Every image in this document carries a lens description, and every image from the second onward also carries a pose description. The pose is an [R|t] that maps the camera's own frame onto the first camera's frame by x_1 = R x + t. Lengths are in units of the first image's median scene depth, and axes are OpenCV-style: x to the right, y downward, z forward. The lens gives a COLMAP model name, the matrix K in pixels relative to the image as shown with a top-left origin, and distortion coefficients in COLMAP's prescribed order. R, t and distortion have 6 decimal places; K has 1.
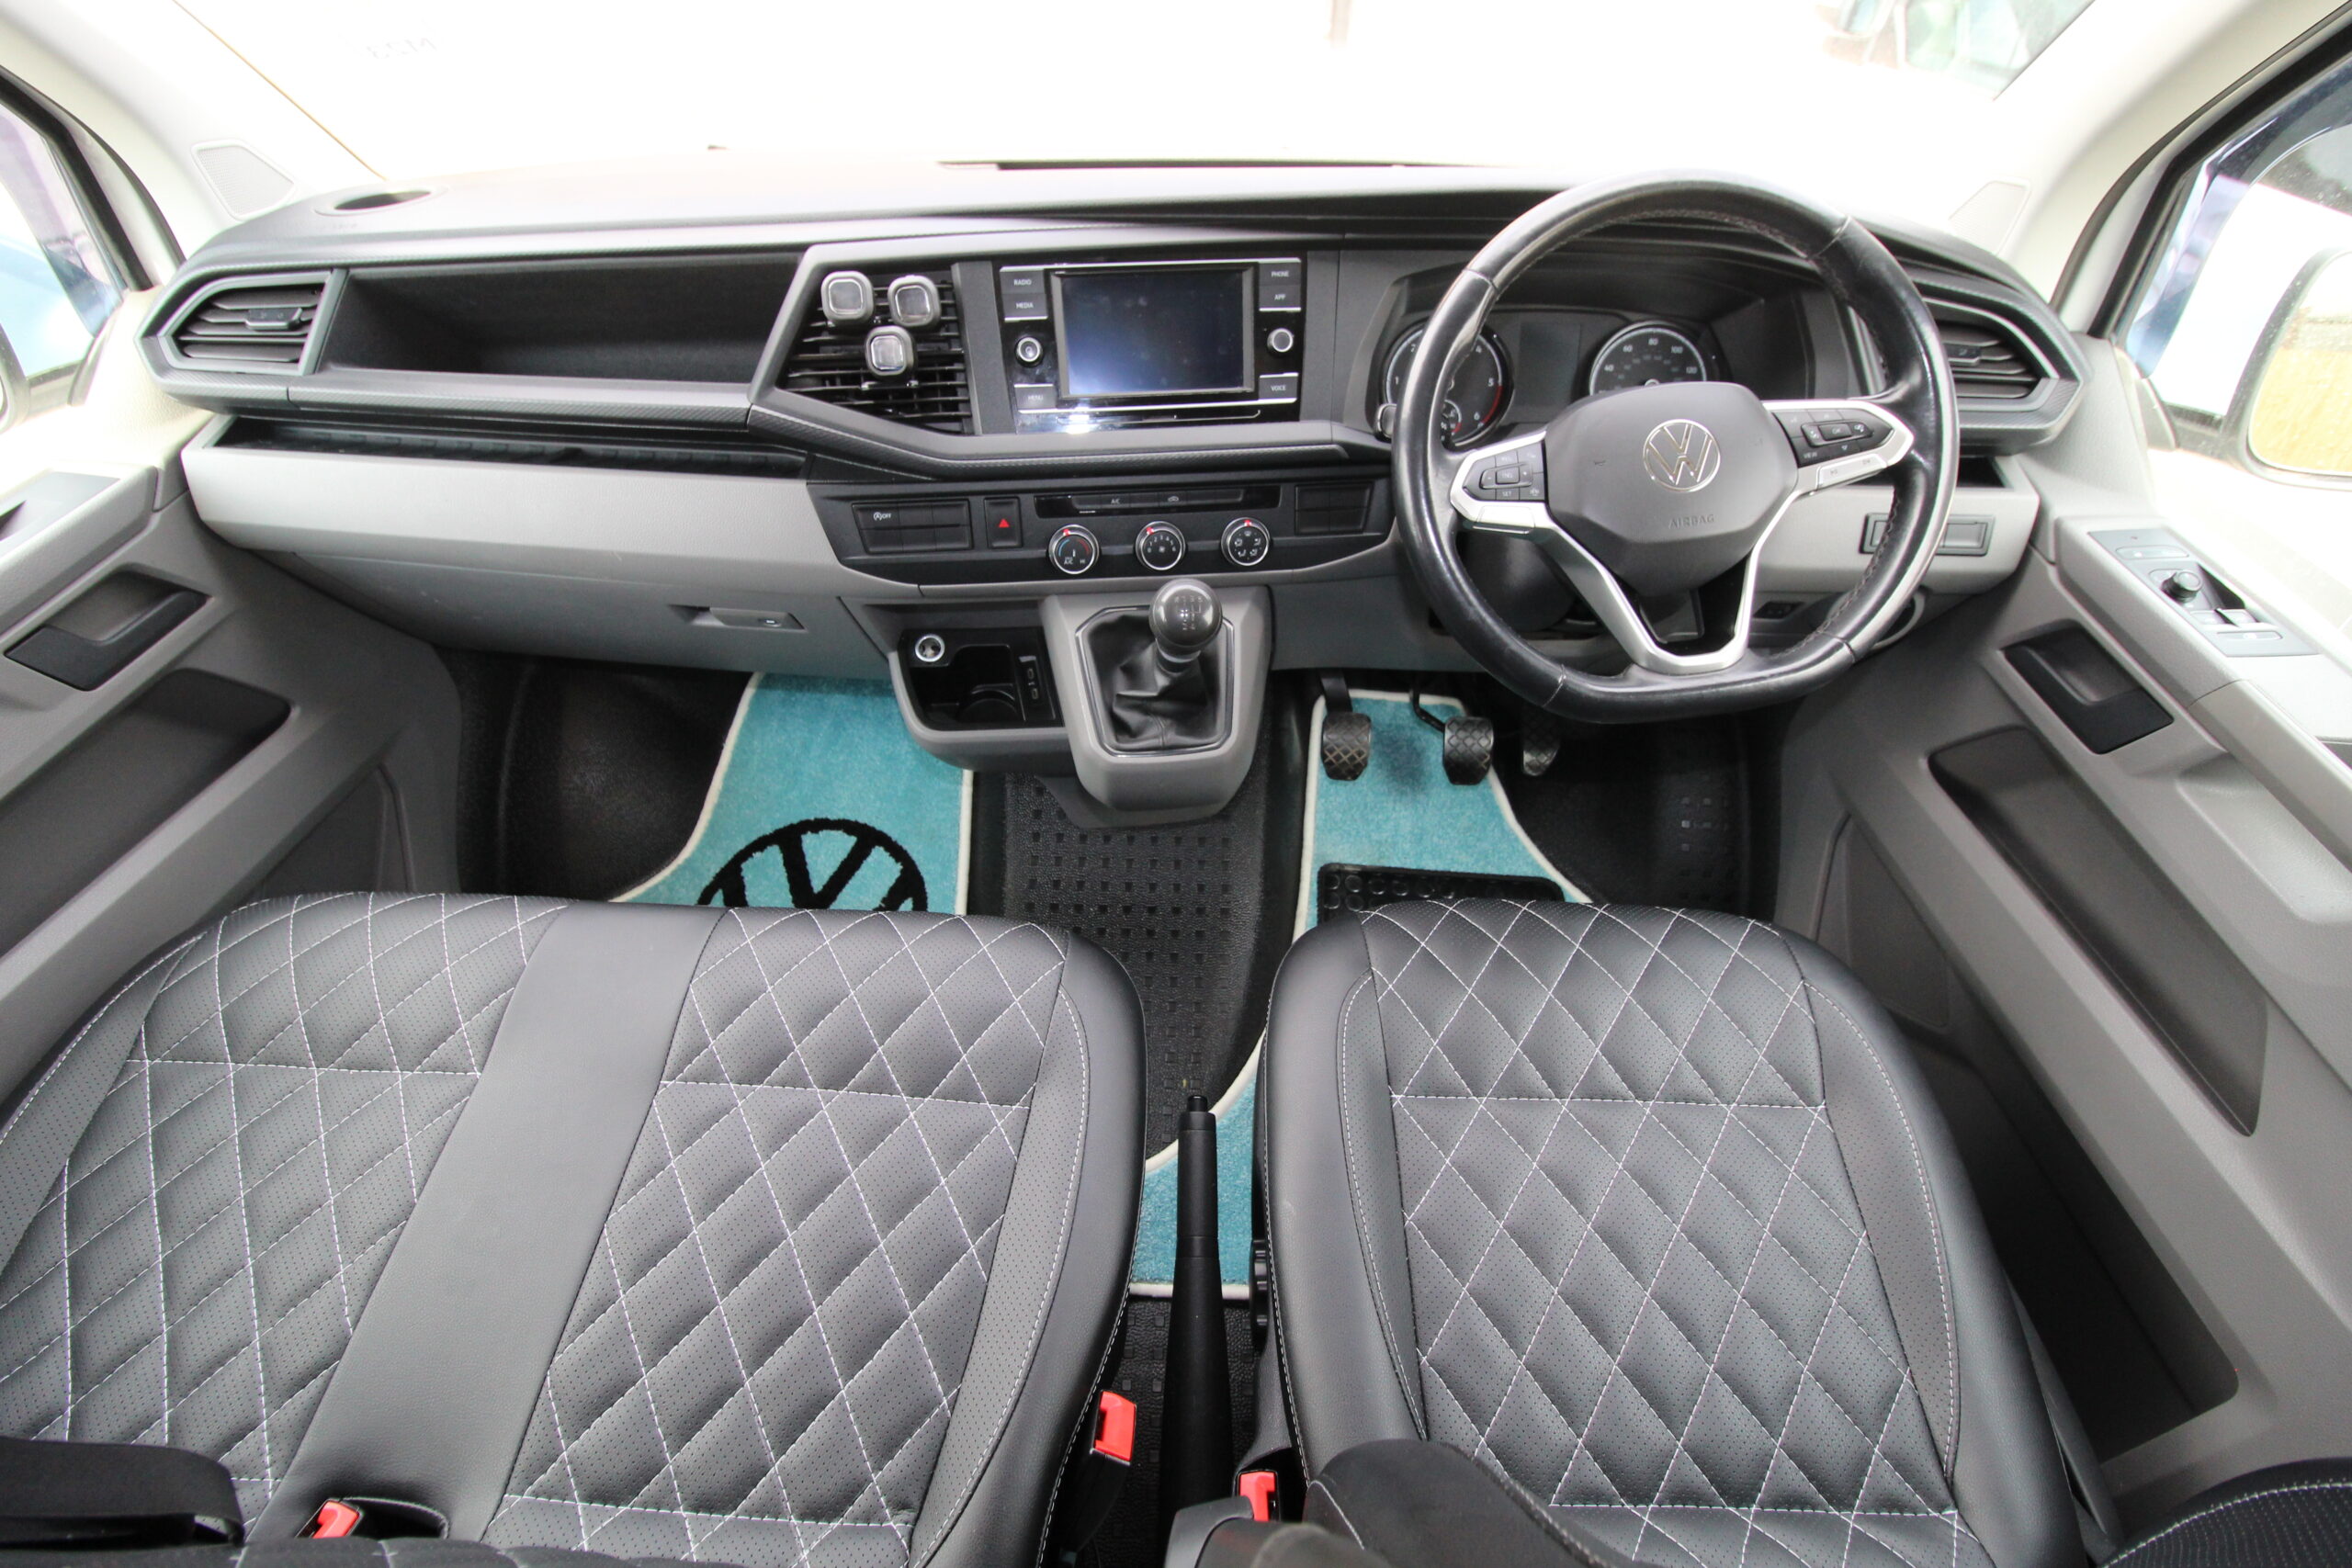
lens RADIAL K [[1091.7, 0, 1174.9], [0, 1091.7, 768.5], [0, 0, 1]] dist [-0.000214, -0.013062]
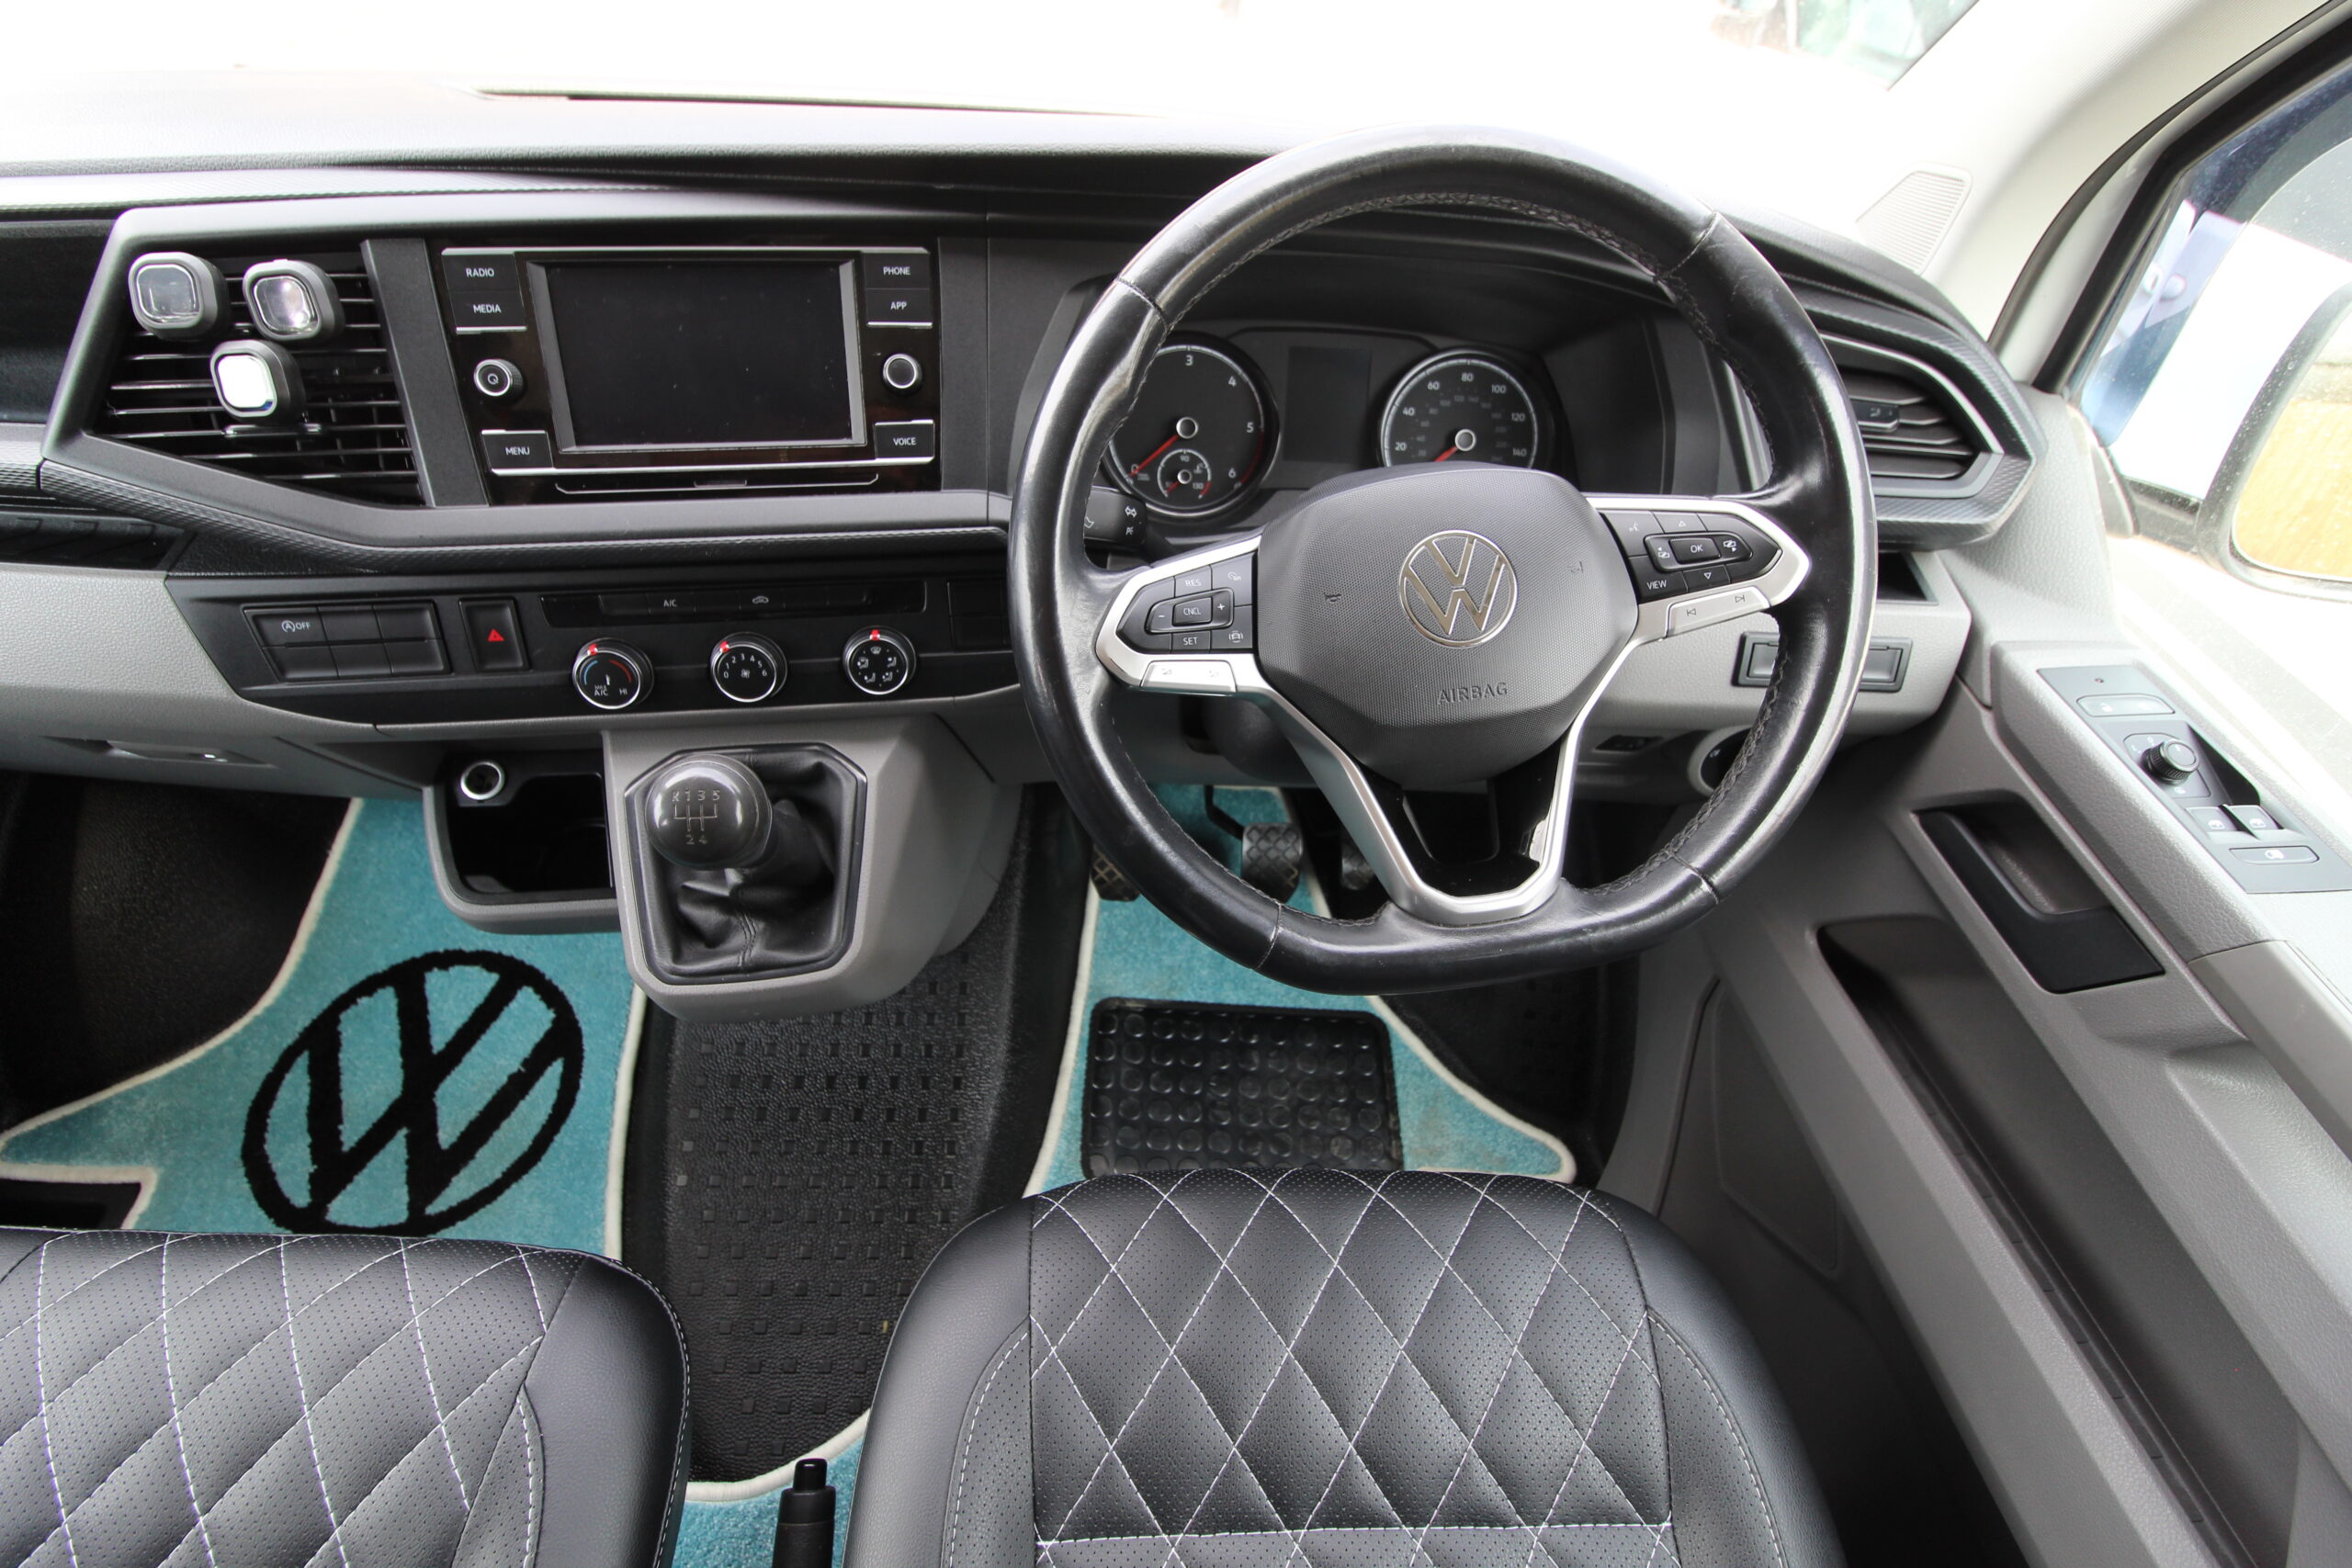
lens RADIAL K [[1091.7, 0, 1174.9], [0, 1091.7, 768.5], [0, 0, 1]] dist [-0.000214, -0.013062]
pose [[0.996769, -0.002360, 0.080285, 0.208746], [0.000840, 0.999820, 0.018961, -0.162343], [-0.080315, -0.018832, 0.996592, 0.318392]]
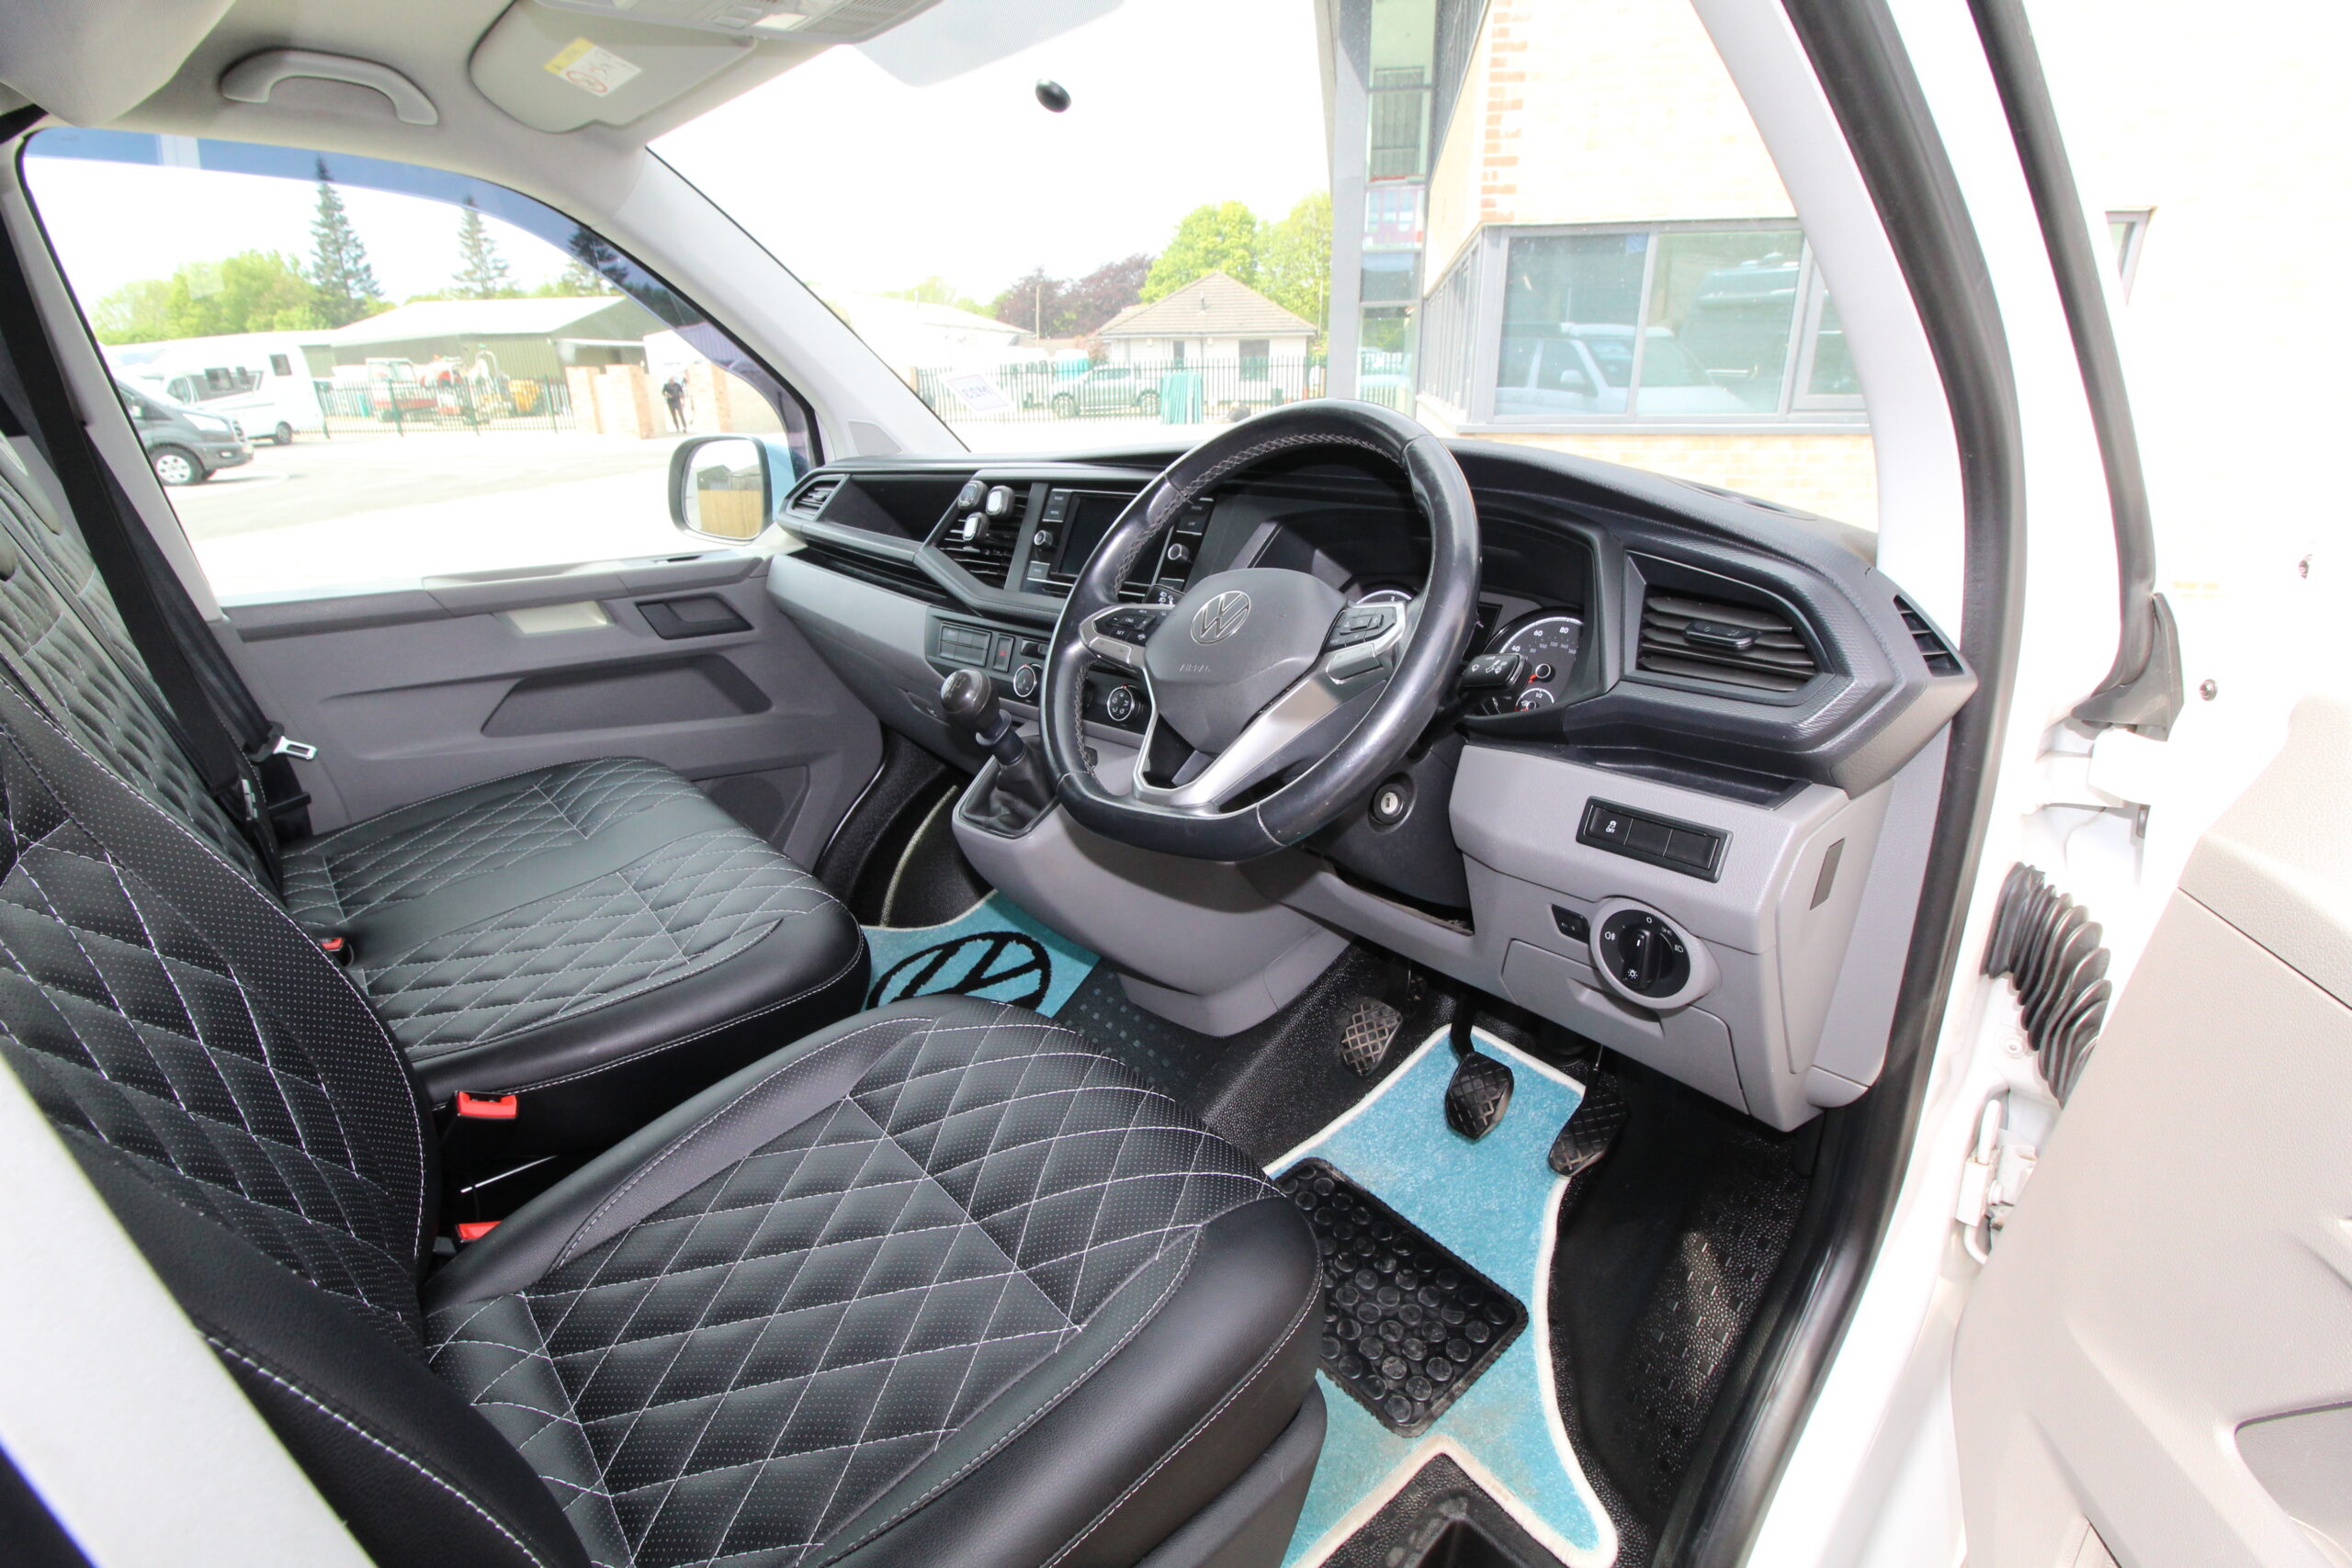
lens RADIAL K [[1088.0, 0, 1178.0], [0, 1088.0, 756.5], [0, 0, 1]] dist [-0.000052, -0.012939]
pose [[0.685415, 0.220837, -0.693856, 1.008757], [-0.470326, 0.861722, -0.190339, 0.043846], [0.555877, 0.456800, 0.694503, 0.240527]]
